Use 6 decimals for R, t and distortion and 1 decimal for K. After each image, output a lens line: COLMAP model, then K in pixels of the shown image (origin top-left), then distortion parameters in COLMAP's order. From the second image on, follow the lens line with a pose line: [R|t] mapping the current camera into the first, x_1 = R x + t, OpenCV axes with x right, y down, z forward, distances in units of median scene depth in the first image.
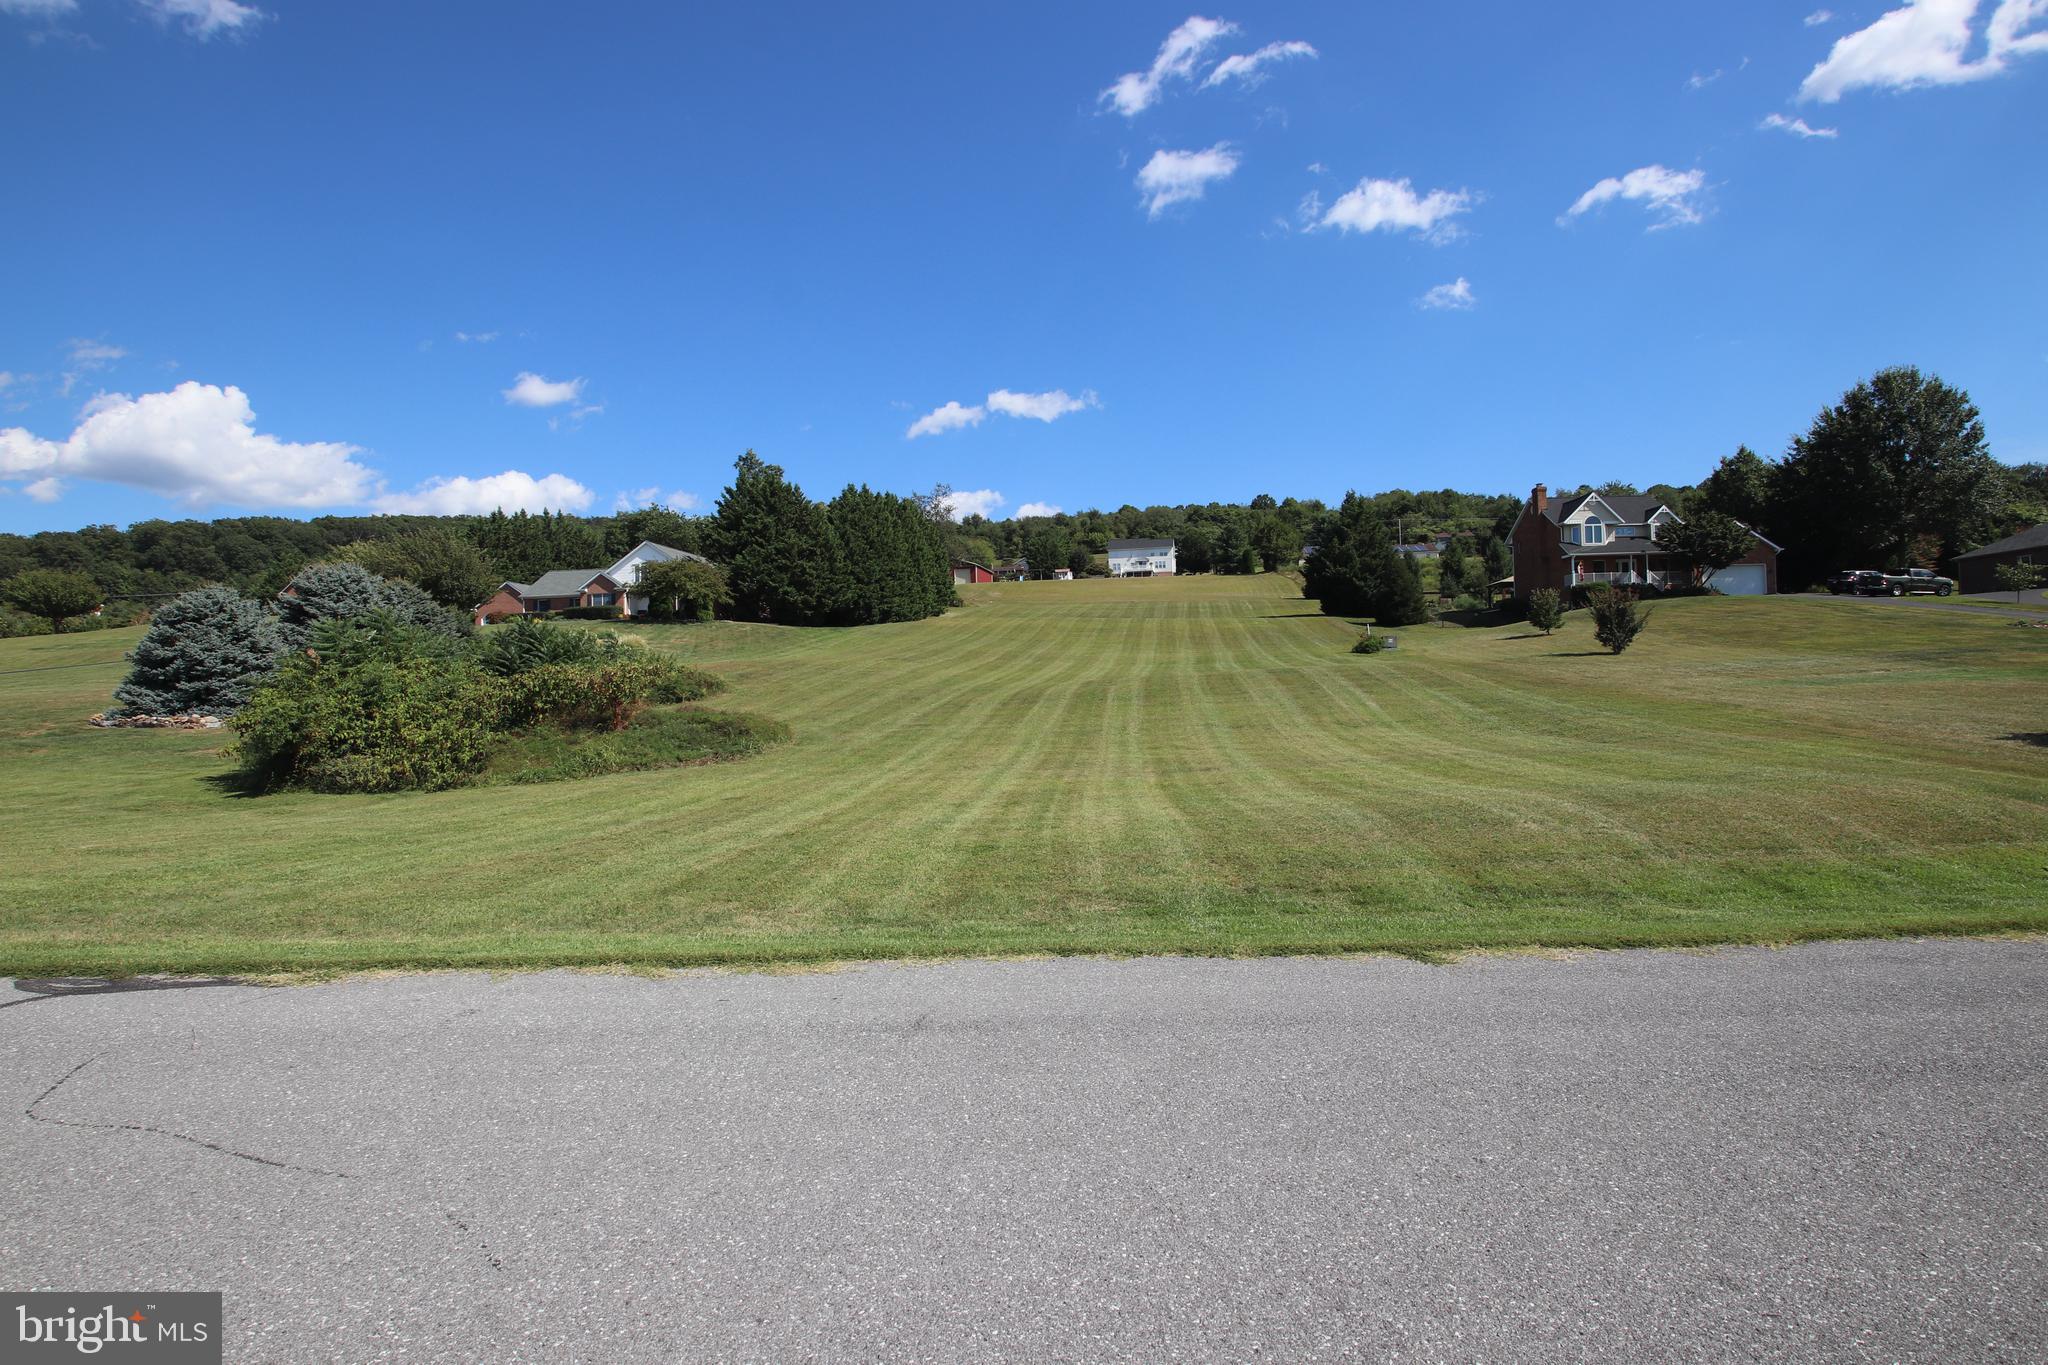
lens RADIAL K [[948.9, 0, 1024.0], [0, 948.9, 682.5], [0, 0, 1]] dist [0.017449, -0.025839]
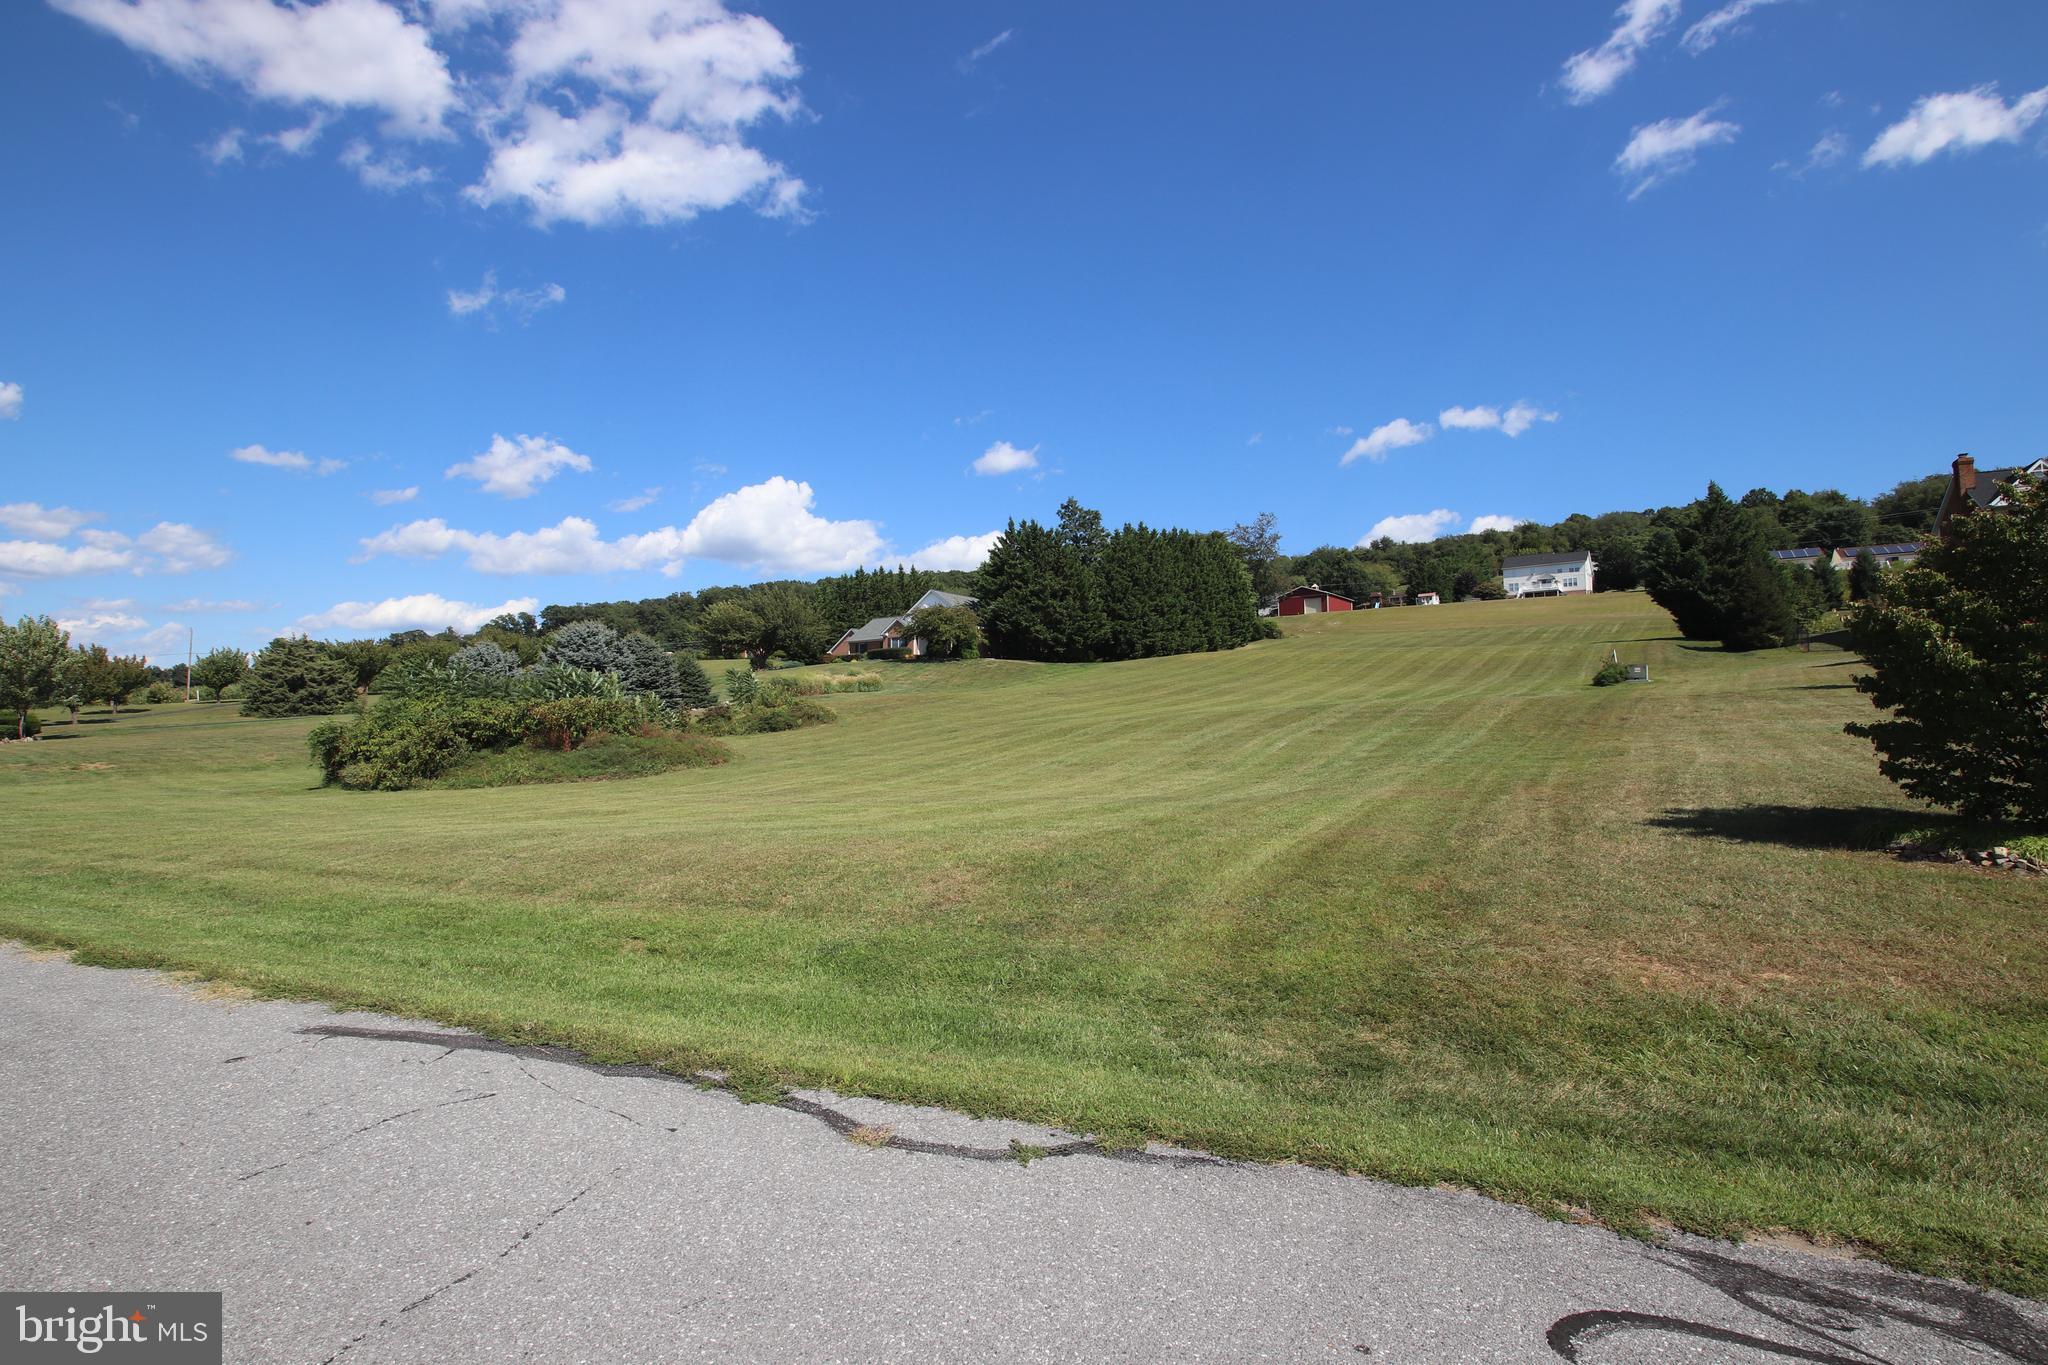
lens RADIAL K [[948.9, 0, 1024.0], [0, 948.9, 682.5], [0, 0, 1]] dist [0.017449, -0.025839]
pose [[0.898164, -0.006251, -0.439617, 0.144590], [-0.009133, 0.999418, -0.032871, -0.001270], [0.439566, 0.033538, 0.897584, 0.025753]]
